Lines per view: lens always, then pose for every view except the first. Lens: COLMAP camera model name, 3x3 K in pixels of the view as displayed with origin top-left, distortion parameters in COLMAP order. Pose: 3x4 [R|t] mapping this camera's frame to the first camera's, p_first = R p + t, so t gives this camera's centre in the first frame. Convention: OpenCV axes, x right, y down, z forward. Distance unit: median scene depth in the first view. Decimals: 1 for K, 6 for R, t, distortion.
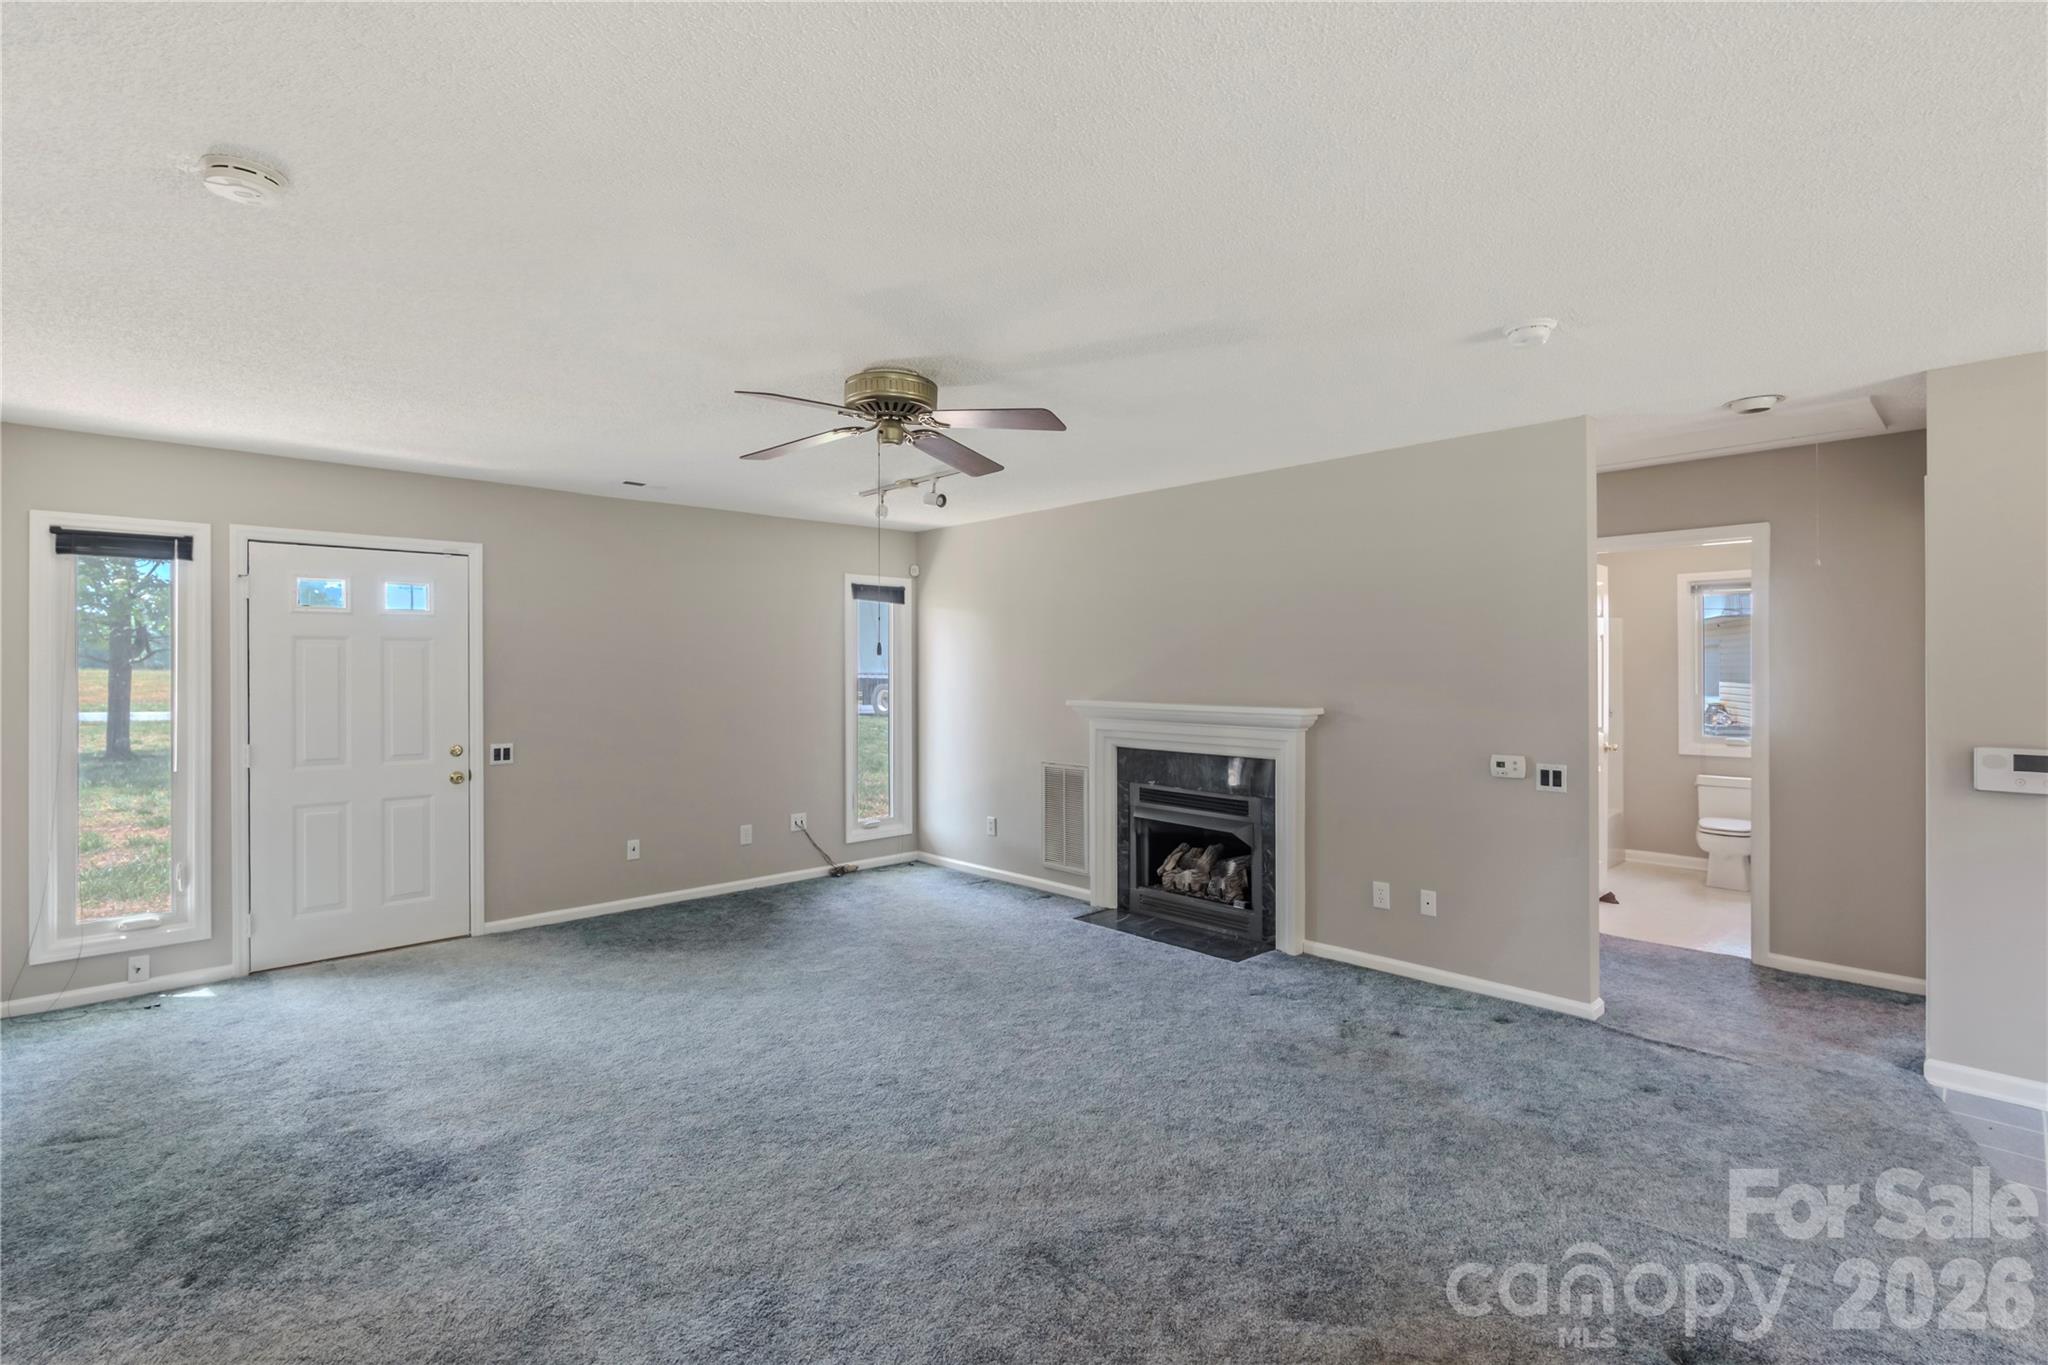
lens RADIAL K [[943.6, 0, 1024.4], [0, 943.6, 669.6], [0, 0, 1]] dist [-0.008614, 0.002497]
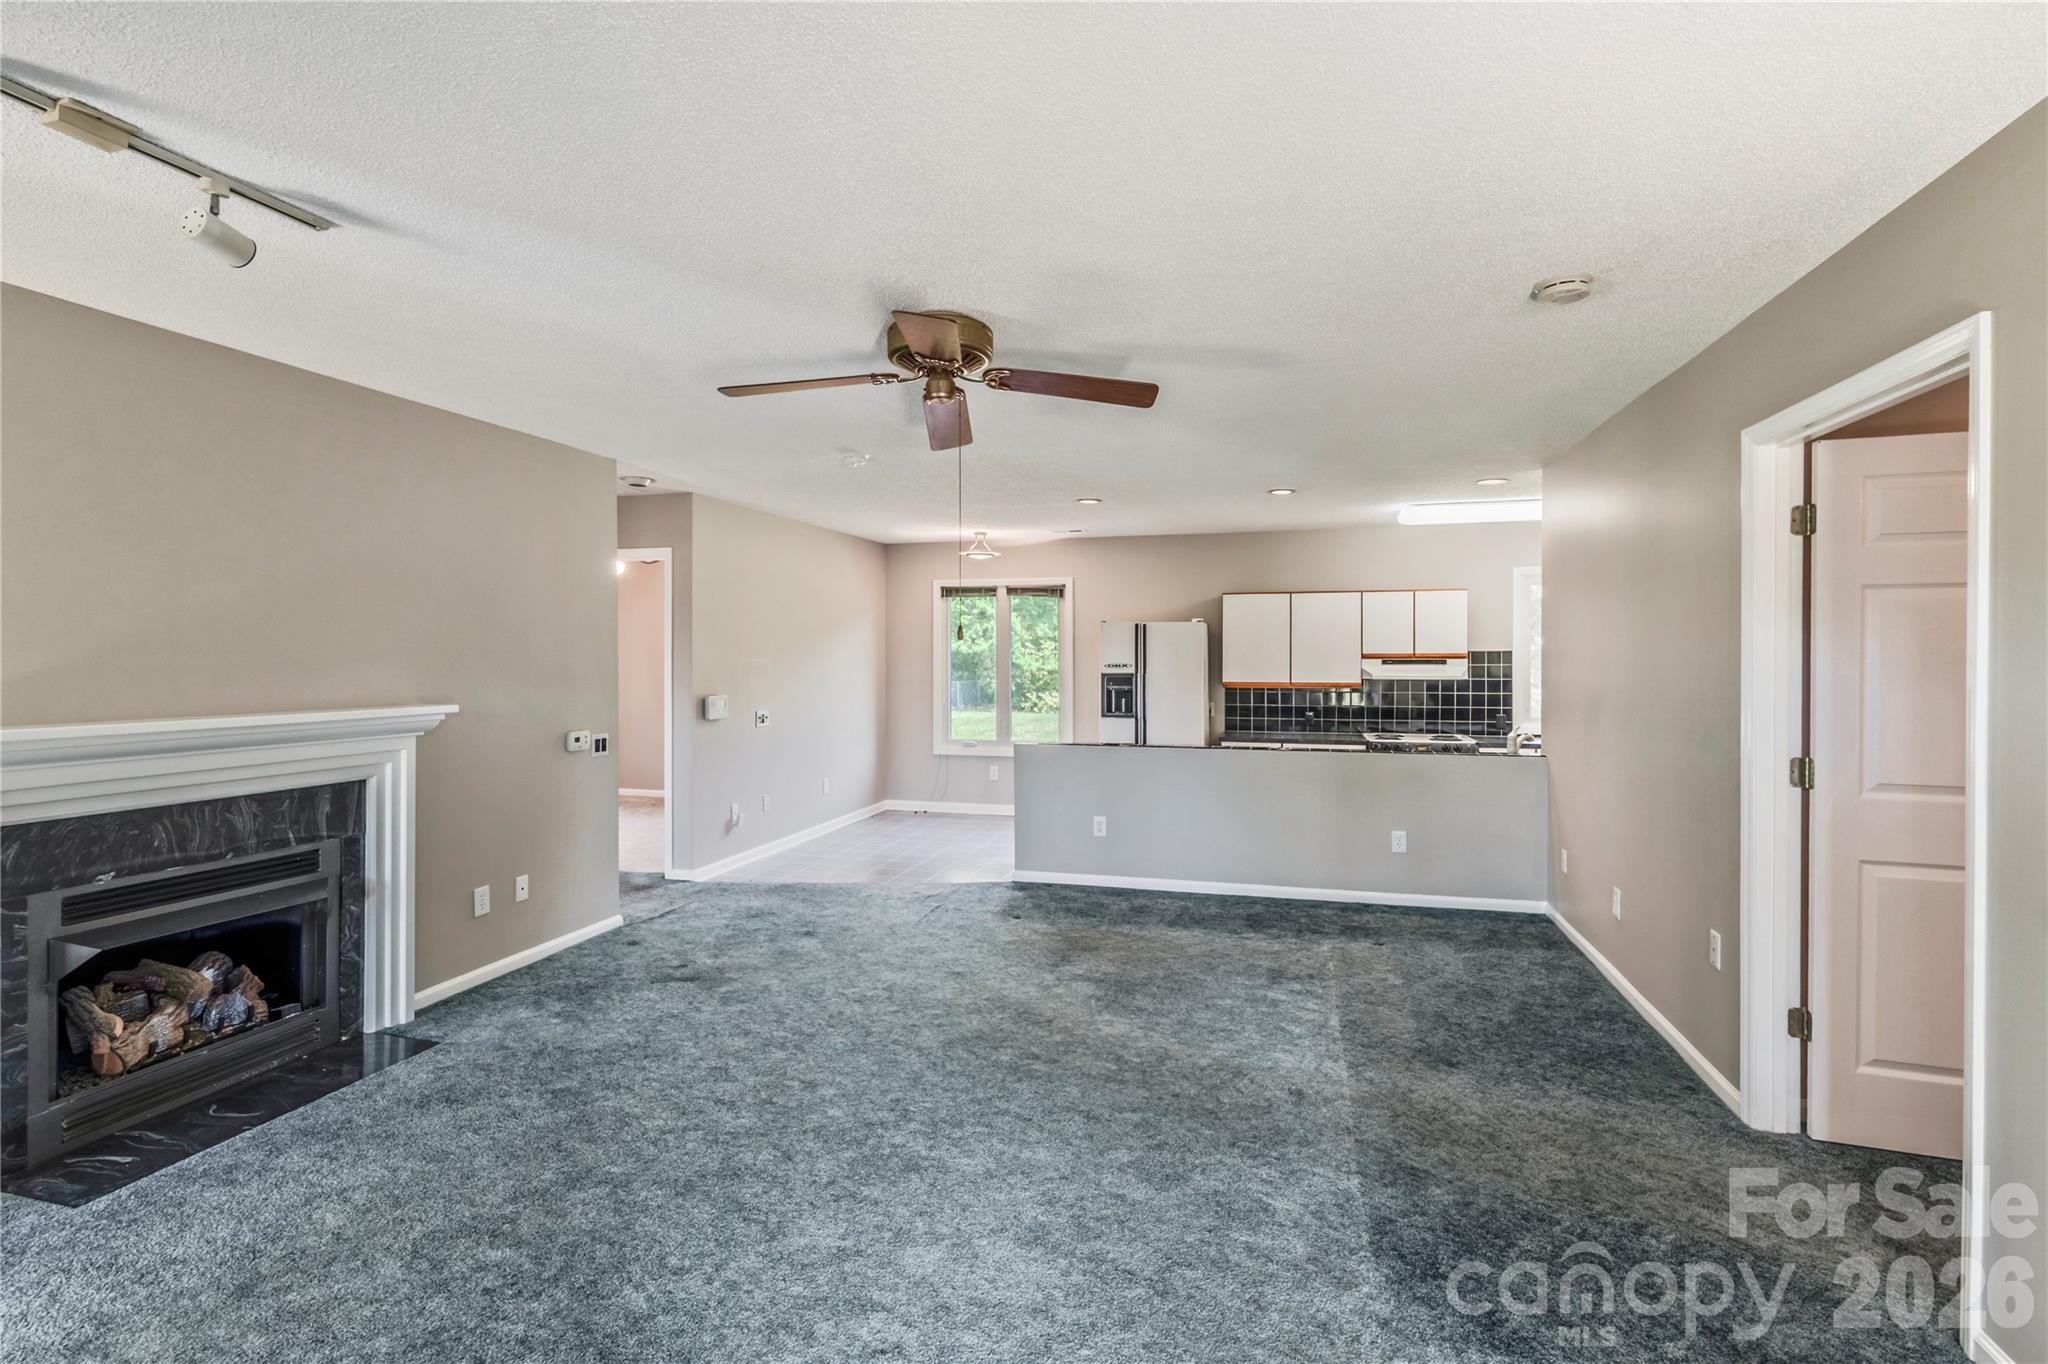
lens RADIAL K [[943.6, 0, 1031.1], [0, 943.6, 668.7], [0, 0, 1]] dist [-0.008614, 0.002497]
pose [[-0.518963, -0.010733, 0.854729, -0.626249], [0.000310, 0.999919, 0.012745, 0.000169], [-0.854797, 0.006879, -0.518918, 0.927743]]
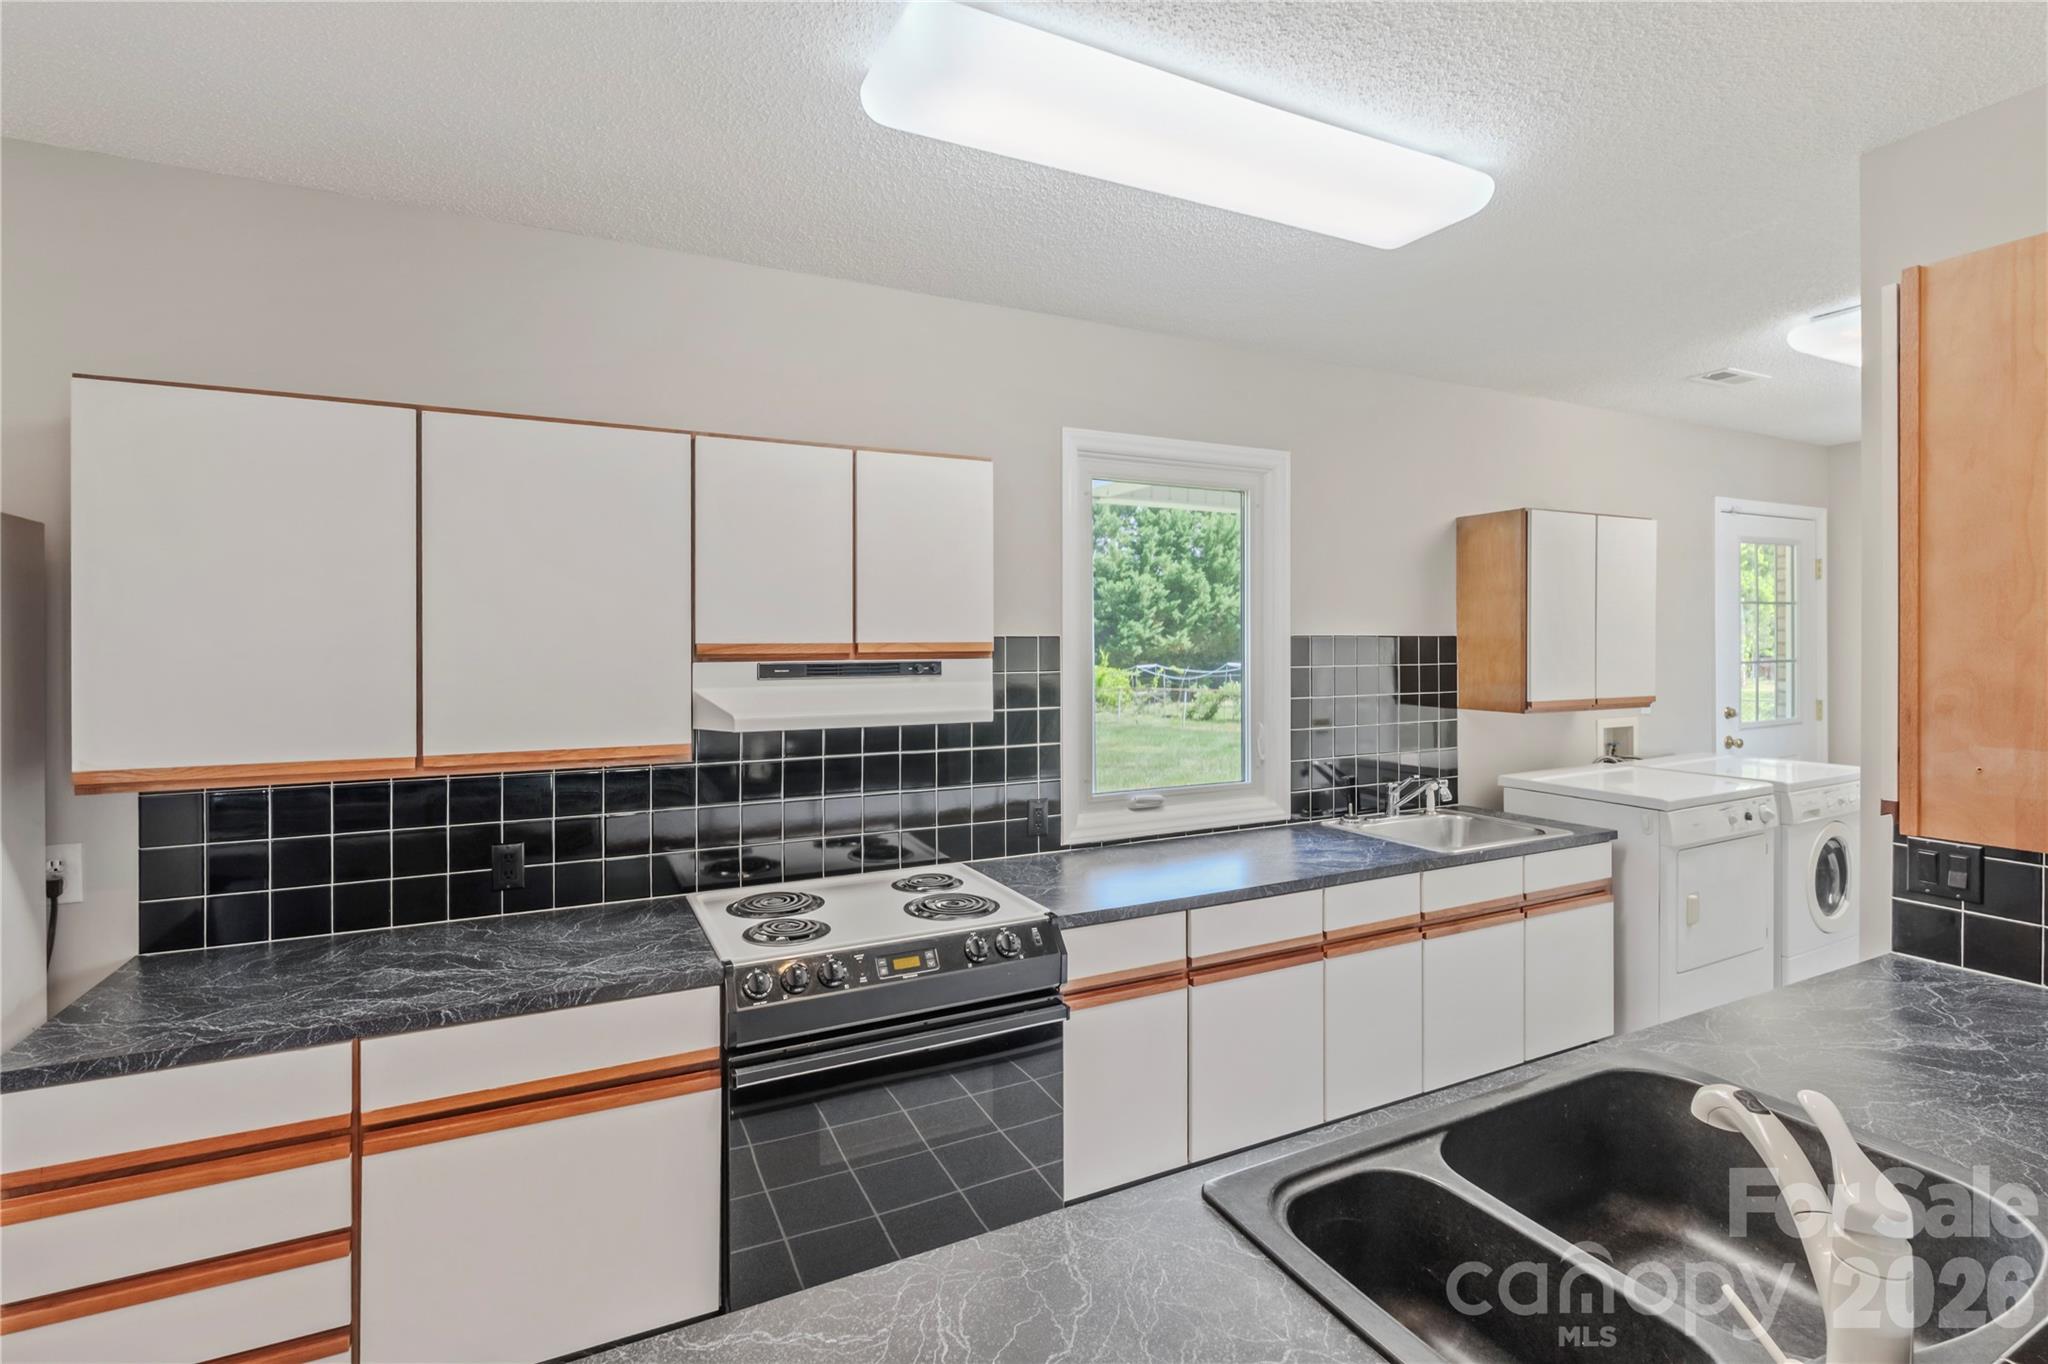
lens RADIAL K [[943.6, 0, 1025.1], [0, 943.6, 642.2], [0, 0, 1]] dist [-0.008614, 0.002497]
pose [[-0.957547, 0.008048, 0.288166, 0.114825], [0.007021, 0.999965, -0.004597, -0.002798], [-0.288193, -0.002379, -0.957569, 0.067426]]
